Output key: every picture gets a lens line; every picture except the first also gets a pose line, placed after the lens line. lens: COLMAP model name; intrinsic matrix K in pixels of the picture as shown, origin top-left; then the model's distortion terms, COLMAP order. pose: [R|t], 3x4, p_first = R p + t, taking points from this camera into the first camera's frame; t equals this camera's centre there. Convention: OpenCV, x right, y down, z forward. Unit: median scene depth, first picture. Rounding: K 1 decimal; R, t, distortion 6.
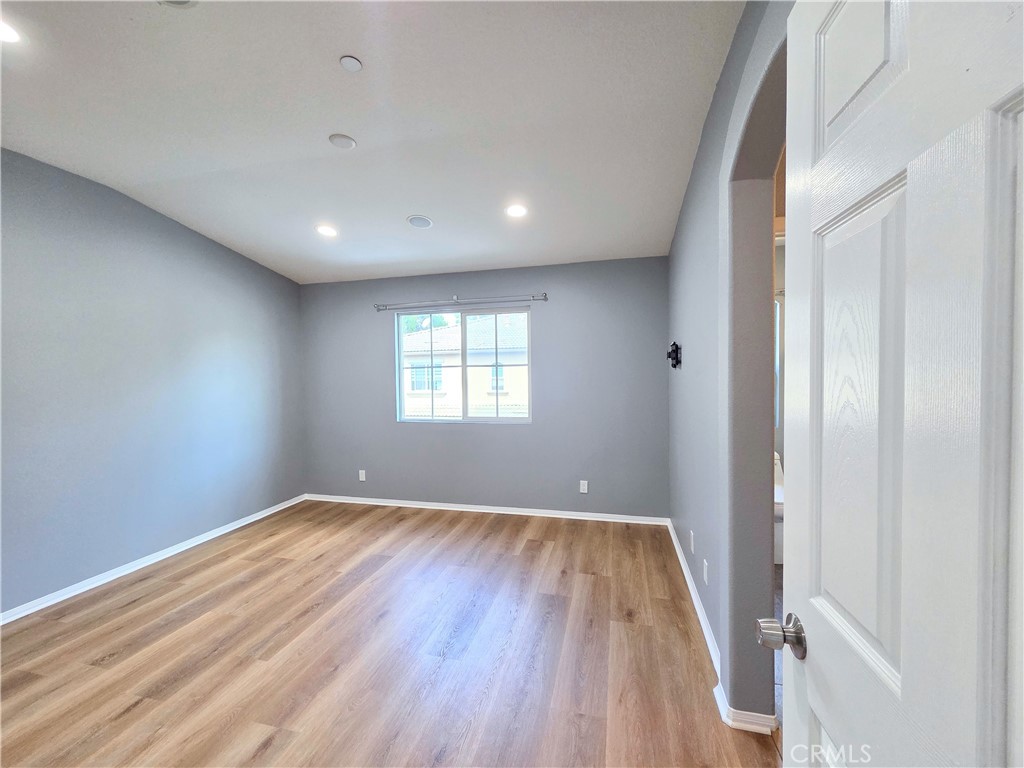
lens RADIAL K [[429.1, 0, 501.4], [0, 429.1, 380.5], [0, 0, 1]] dist [0.003688, 0.000259]
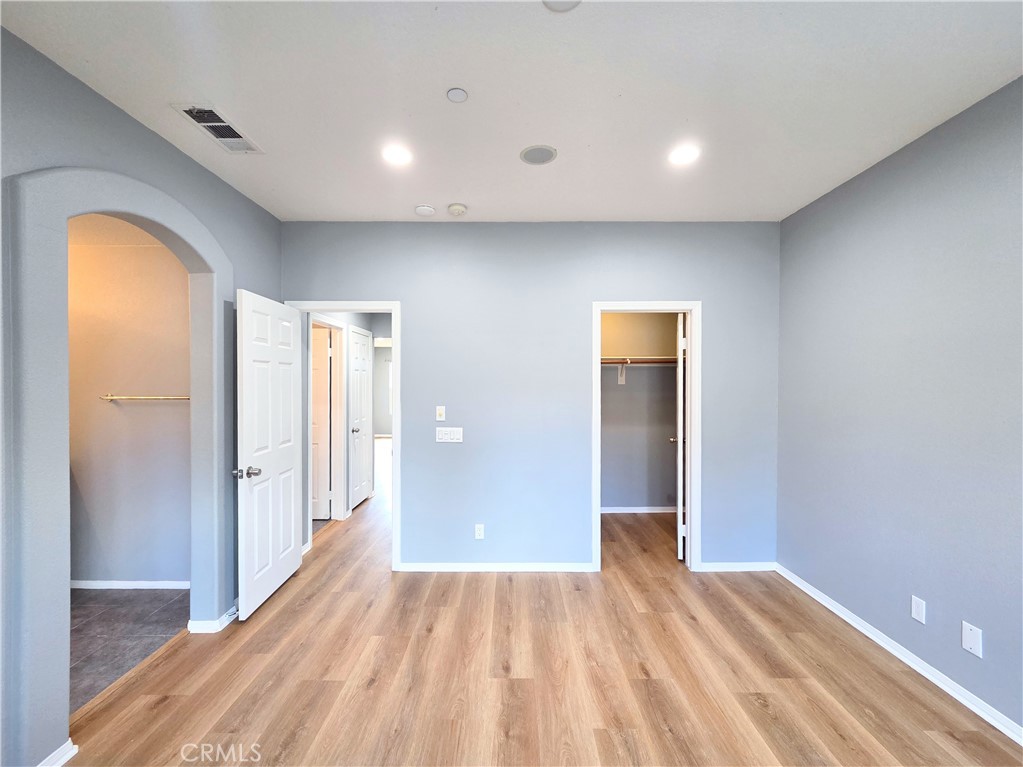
lens RADIAL K [[428.6, 0, 516.9], [0, 428.6, 384.4], [0, 0, 1]] dist [0.003688, 0.000259]
pose [[-0.960547, 0.011762, -0.277870, -0.118586], [0.006774, 0.999798, 0.018903, -0.046969], [0.278036, 0.016274, -0.960433, 1.305767]]
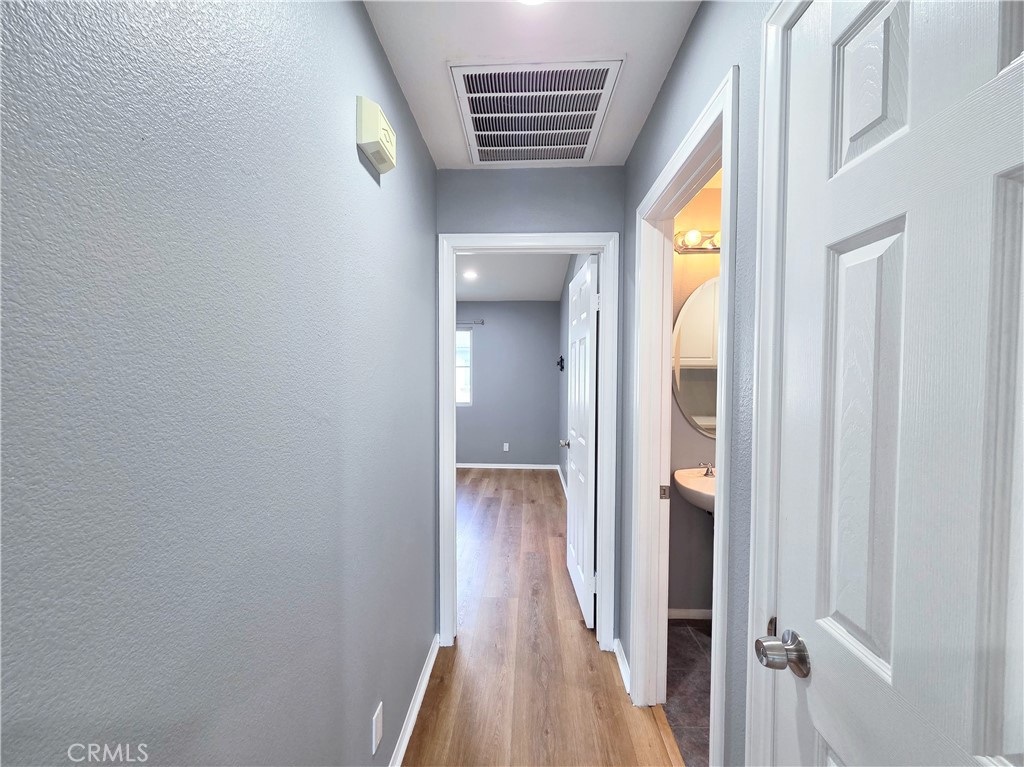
lens RADIAL K [[429.1, 0, 504.6], [0, 429.1, 382.7], [0, 0, 1]] dist [0.003688, 0.000259]
pose [[0.977753, 0.013946, 0.209294, -0.190349], [-0.014849, 0.999886, 0.002744, 0.017317], [-0.209232, -0.005791, 0.977849, -0.688647]]
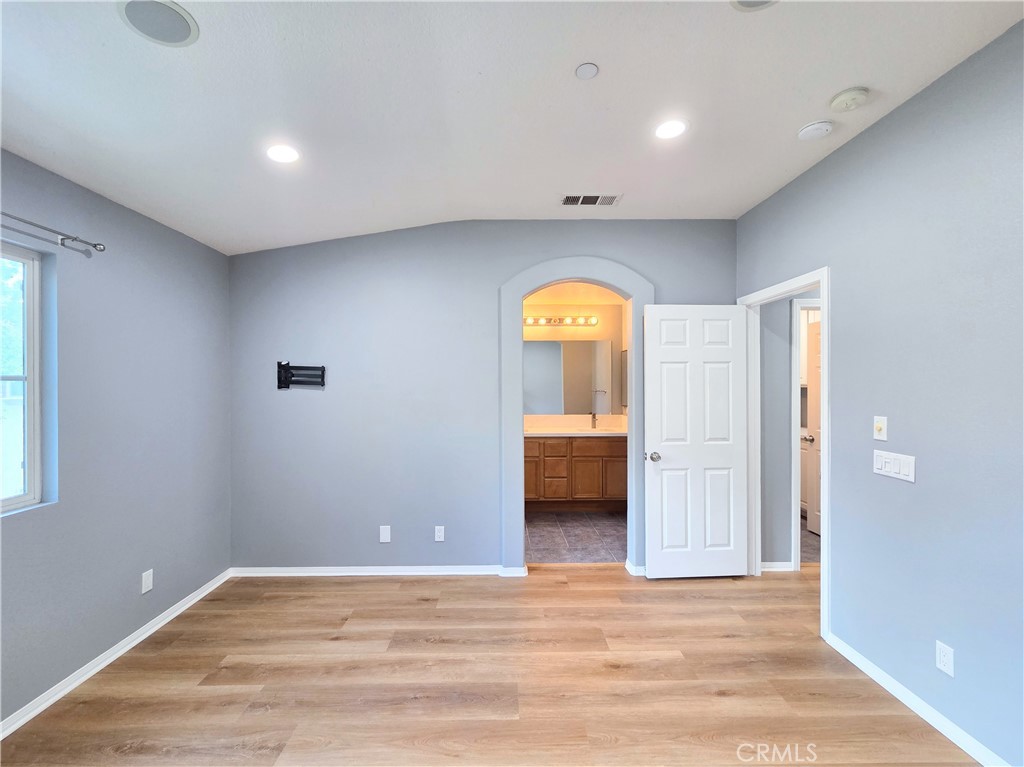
lens RADIAL K [[429.1, 0, 505.6], [0, 429.1, 388.1], [0, 0, 1]] dist [0.003688, 0.000259]
pose [[-0.280422, 0.012011, 0.959802, -0.762805], [0.020854, 0.999762, -0.006419, -0.022139], [-0.959650, 0.018216, -0.280606, 0.935257]]
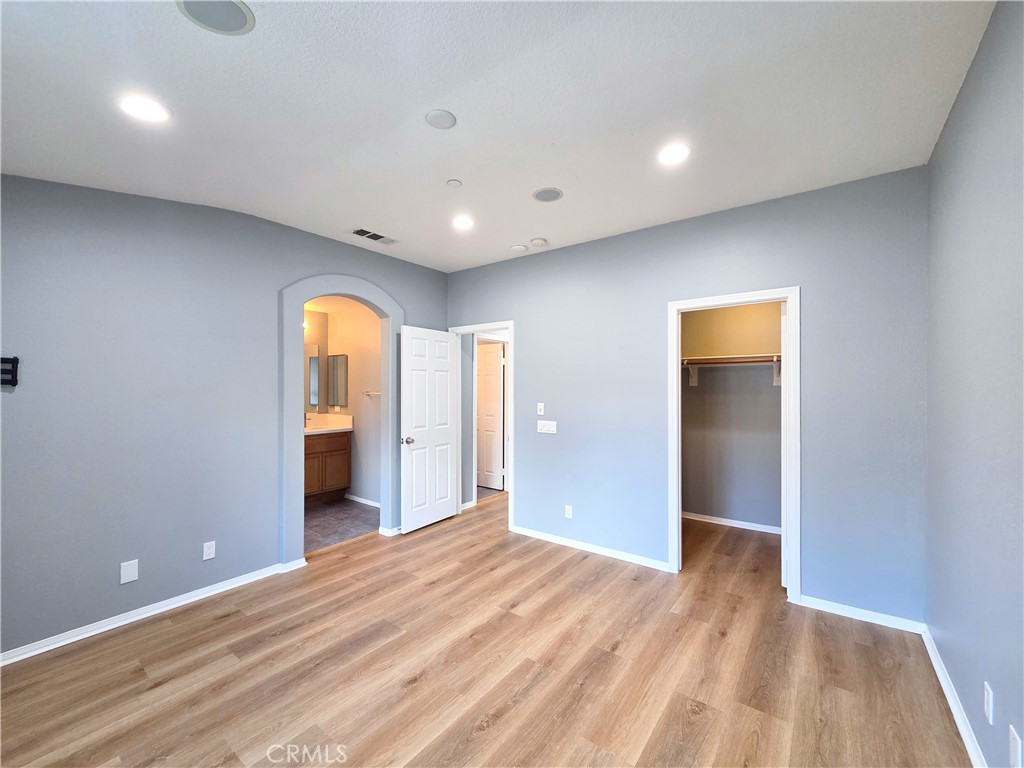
lens RADIAL K [[429.1, 0, 516.8], [0, 429.1, 383.2], [0, 0, 1]] dist [0.003688, 0.000259]
pose [[-0.935799, 0.015233, 0.352205, -0.671756], [0.016711, 0.999860, 0.001157, -0.034810], [-0.352138, 0.006968, -0.935922, 1.485737]]
